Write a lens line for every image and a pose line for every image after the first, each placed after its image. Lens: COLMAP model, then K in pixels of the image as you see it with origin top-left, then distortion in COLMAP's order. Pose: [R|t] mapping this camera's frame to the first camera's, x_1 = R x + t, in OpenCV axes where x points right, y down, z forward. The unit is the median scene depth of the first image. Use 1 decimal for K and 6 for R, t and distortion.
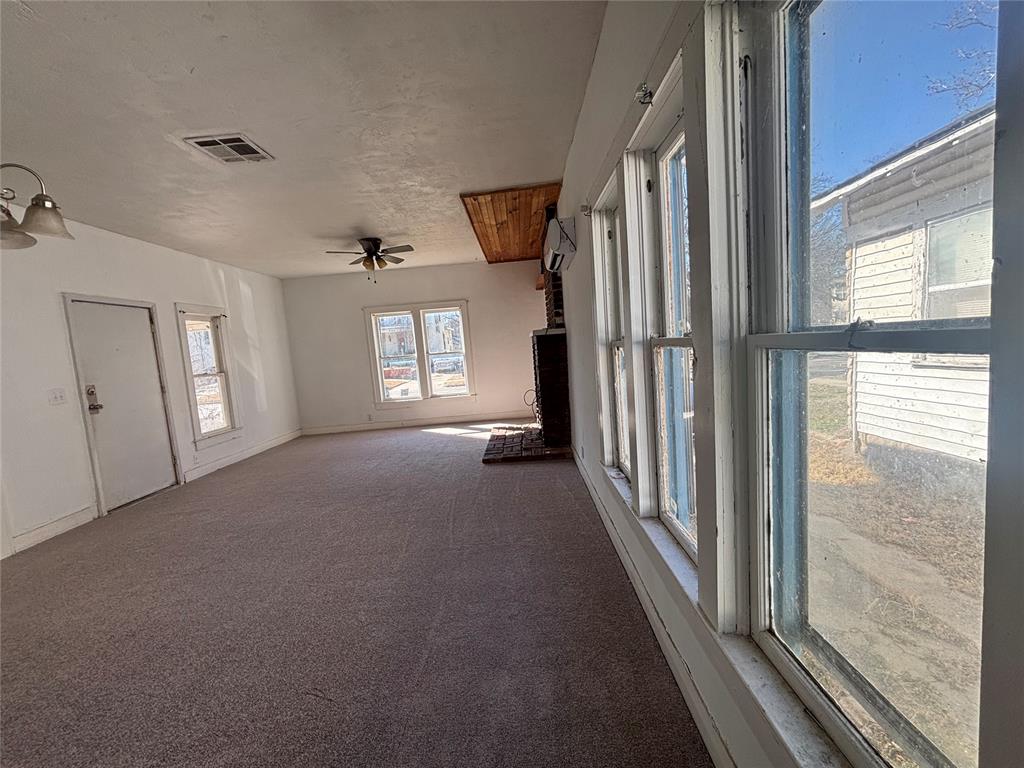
lens RADIAL K [[413.1, 0, 512.0], [0, 413.1, 384.0], [0, 0, 1]] dist [0.000731, -0.000078]
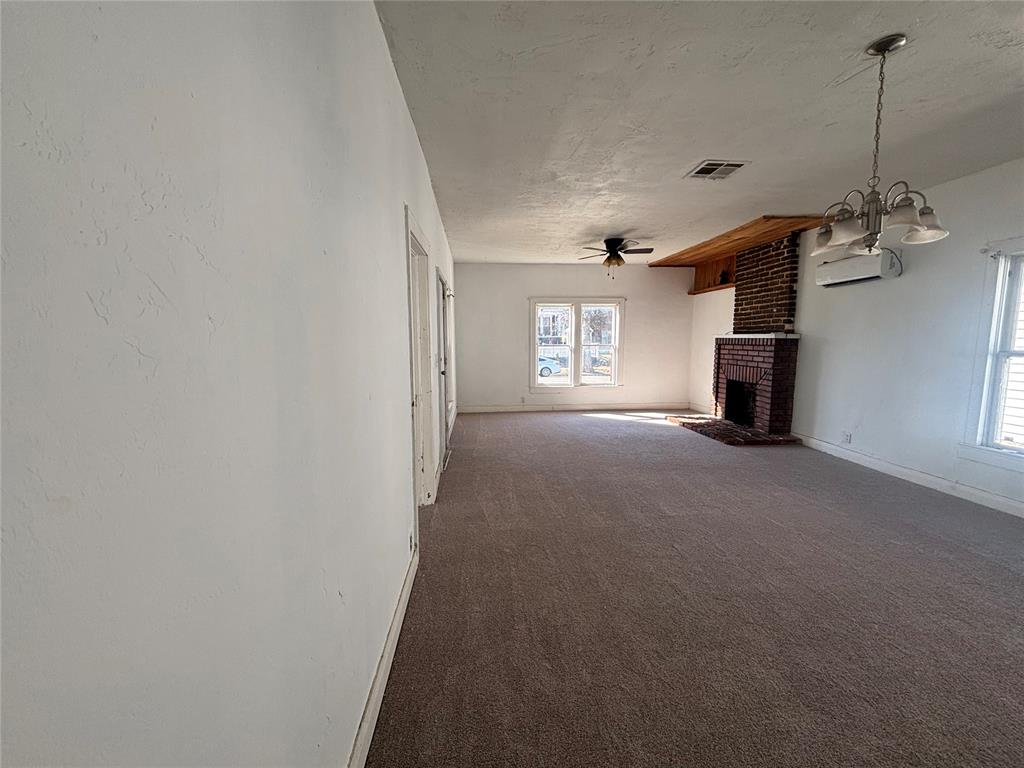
lens RADIAL K [[413.1, 0, 512.0], [0, 413.1, 384.0], [0, 0, 1]] dist [0.000731, -0.000078]
pose [[0.991745, 0.067387, 0.109090, -0.512796], [-0.068704, 0.997602, 0.008352, 0.034309], [-0.108266, -0.015778, 0.993997, -0.056153]]
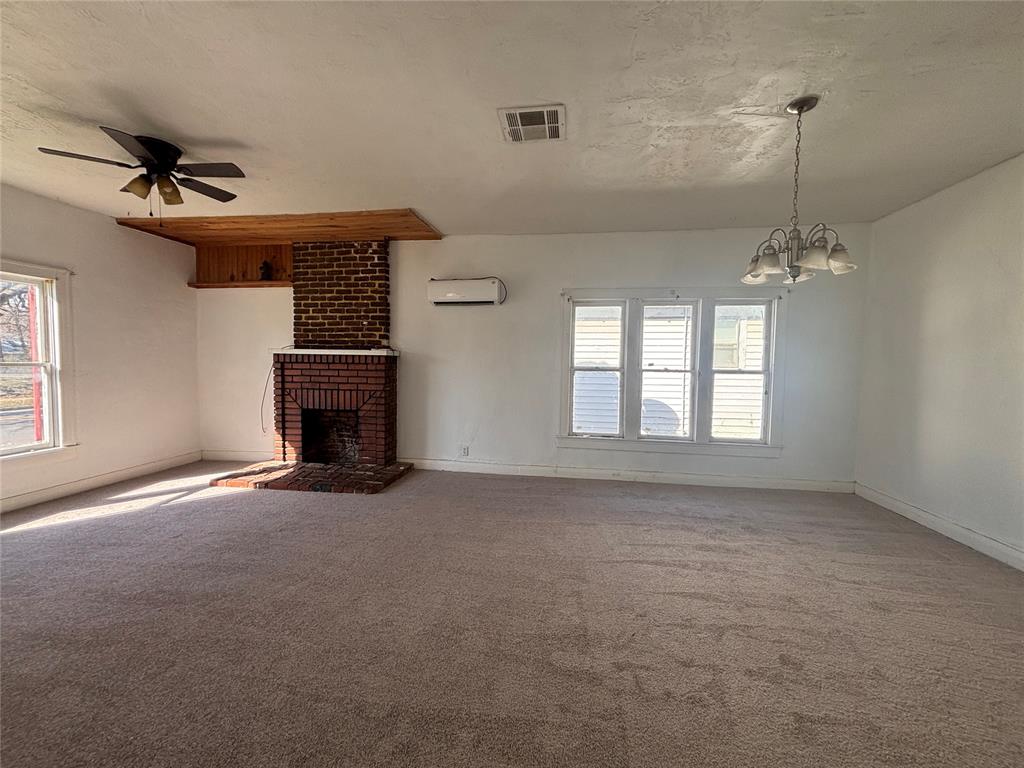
lens RADIAL K [[414.9, 0, 512.0], [0, 414.9, 384.0], [0, 0, 1]] dist [-0.002196, 0.000101]
pose [[0.117364, 0.022698, 0.992830, -0.584263], [0.070759, 0.997007, -0.031158, 0.003925], [-0.990565, 0.073908, 0.115406, 0.371075]]
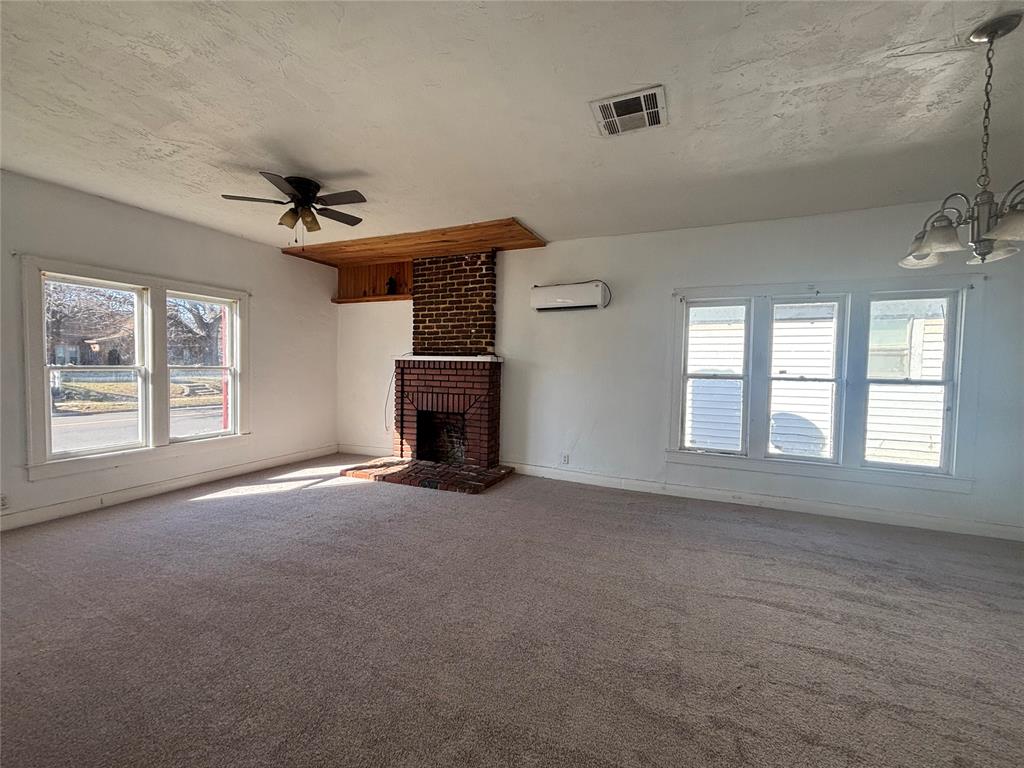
lens RADIAL K [[413.1, 0, 512.0], [0, 413.1, 384.0], [0, 0, 1]] dist [0.000731, -0.000078]
pose [[0.382339, 0.046672, 0.922843, -0.568069], [0.039041, 0.997016, -0.066598, 0.007608], [-0.923197, 0.061491, 0.379376, 0.353667]]
